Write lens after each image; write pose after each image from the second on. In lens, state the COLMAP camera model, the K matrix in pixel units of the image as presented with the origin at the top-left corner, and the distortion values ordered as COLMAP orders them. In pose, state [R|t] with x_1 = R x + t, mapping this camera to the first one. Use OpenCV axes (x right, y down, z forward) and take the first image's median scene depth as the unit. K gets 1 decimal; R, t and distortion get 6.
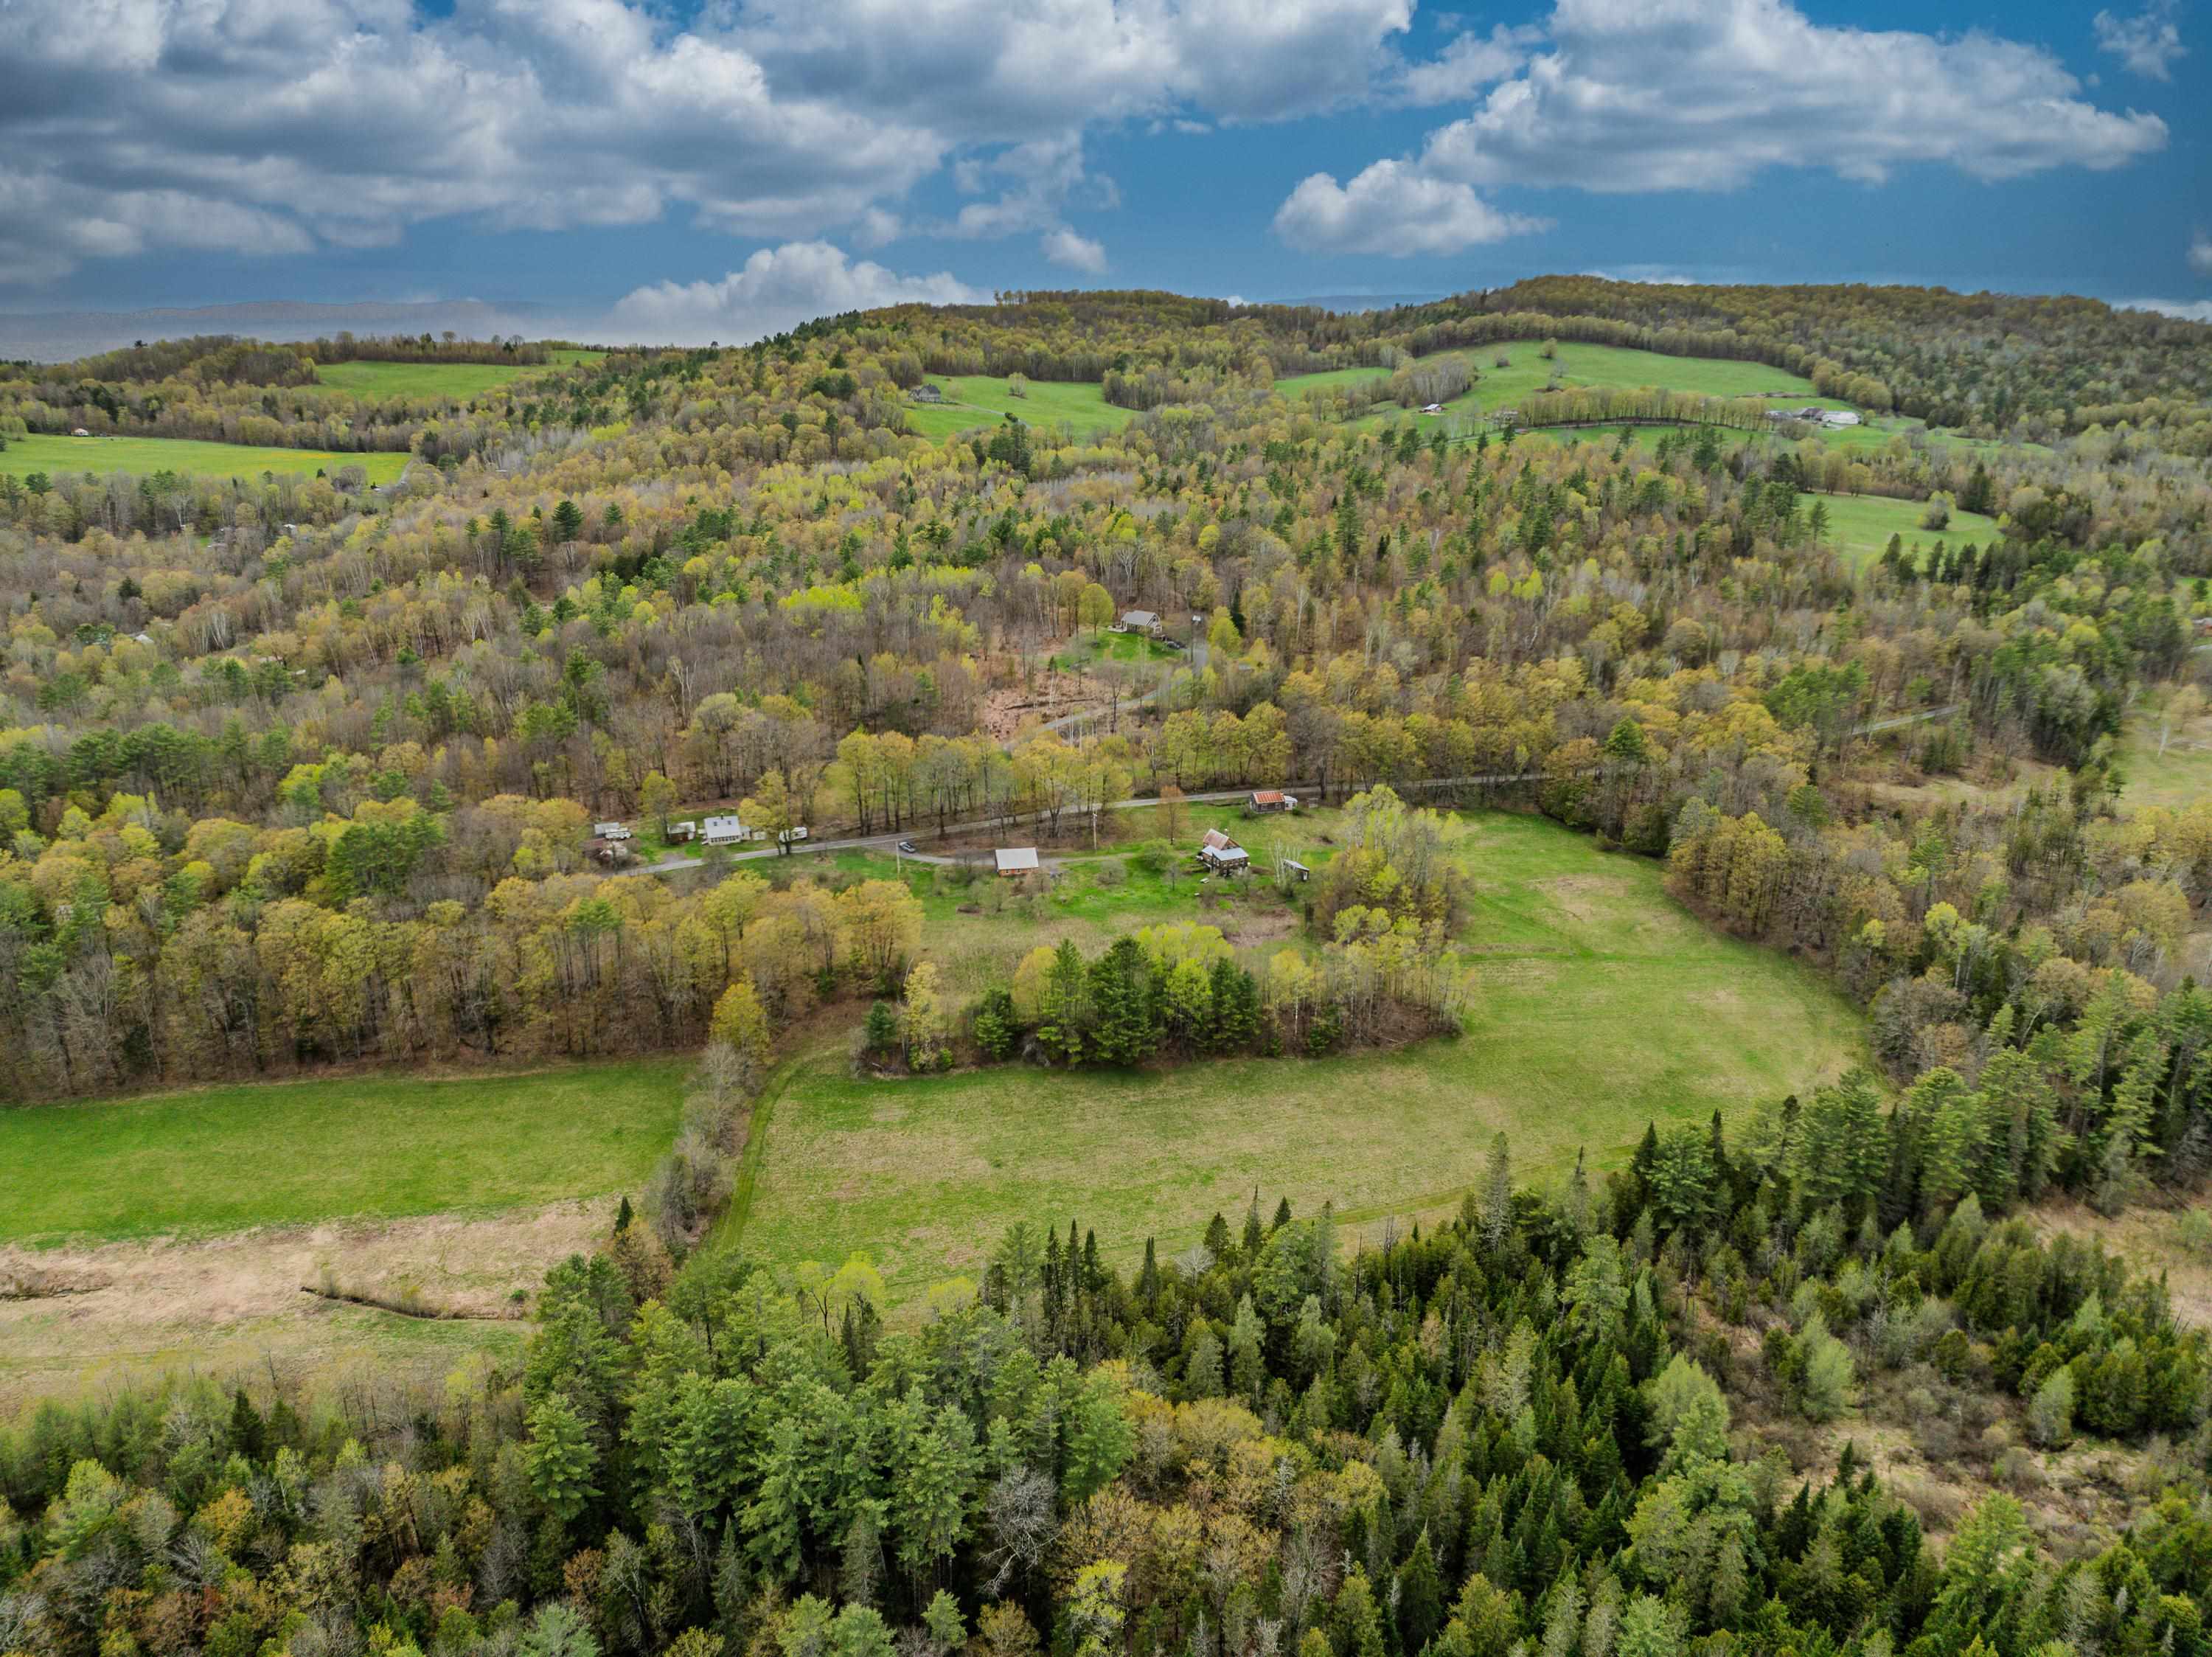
lens RADIAL K [[1519.8, 0, 1106.0], [0, 1519.8, 828.5], [0, 0, 1]] dist [-0.073477, 0.039144]
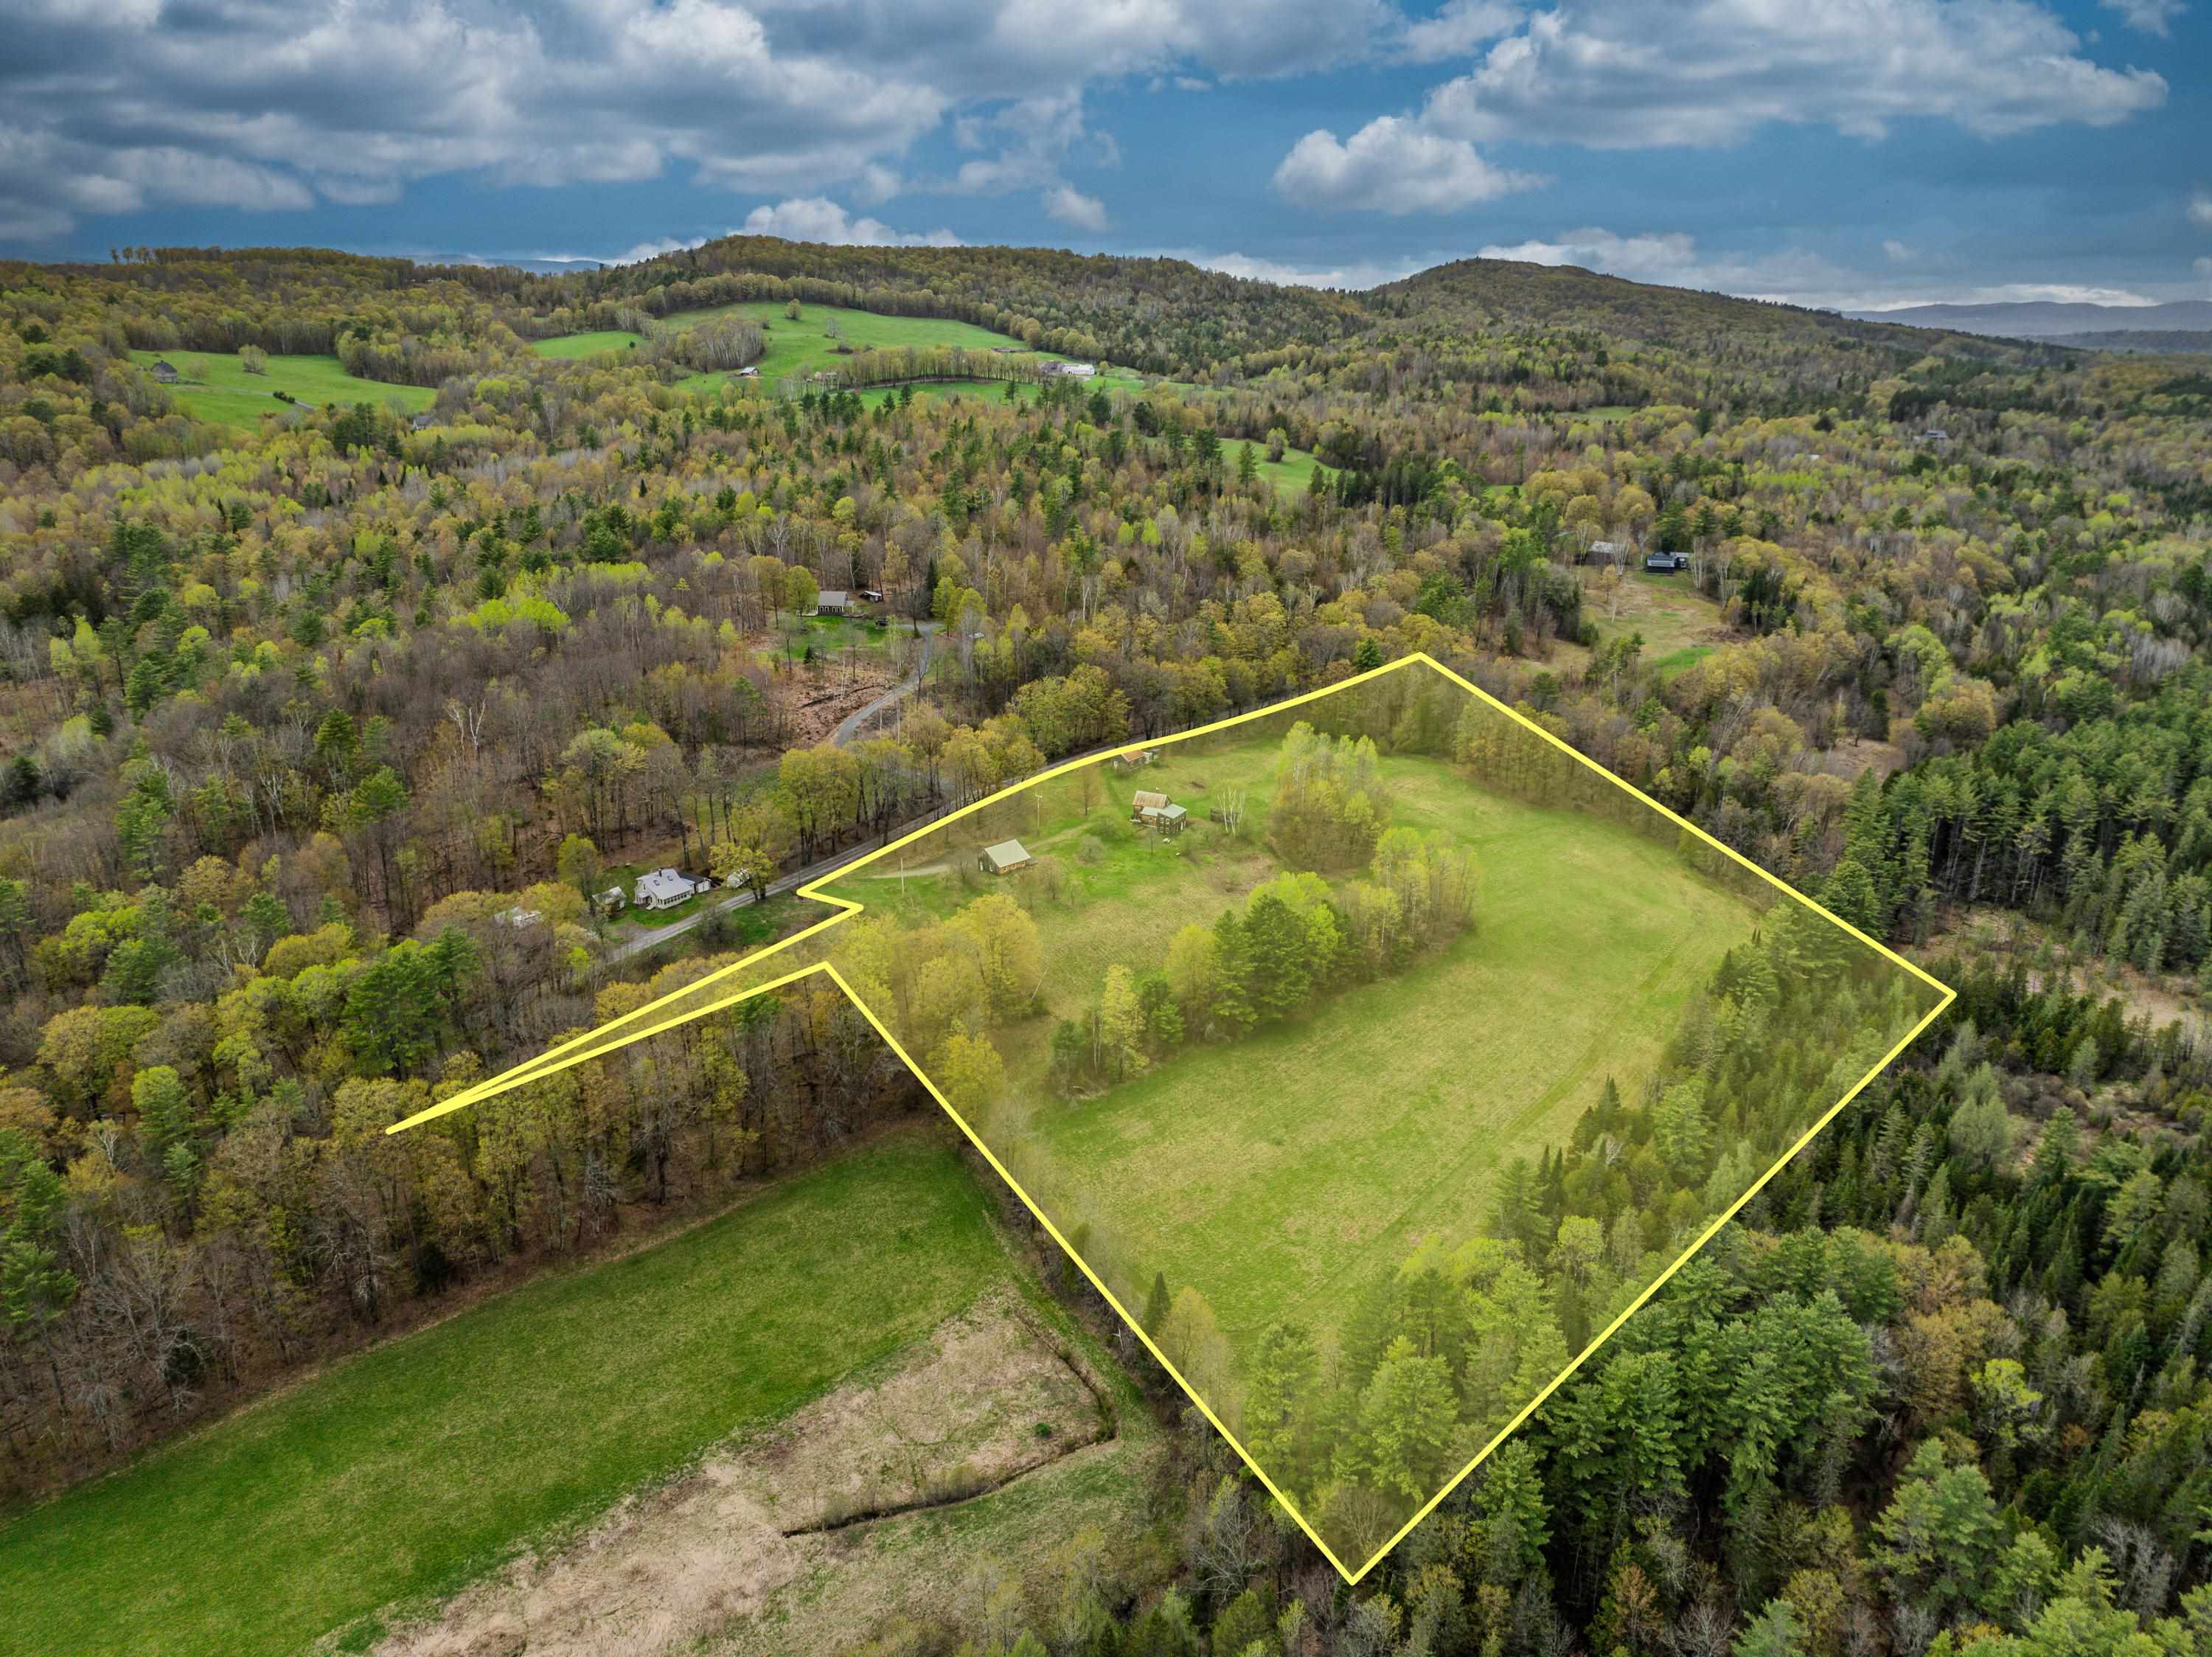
lens RADIAL K [[1519.8, 0, 1106.0], [0, 1519.8, 828.5], [0, 0, 1]] dist [-0.073477, 0.039144]
pose [[0.833684, -0.174158, 0.524061, -0.120347], [0.161786, 0.984358, 0.069755, -0.012498], [-0.528011, 0.026632, 0.848820, 0.039744]]
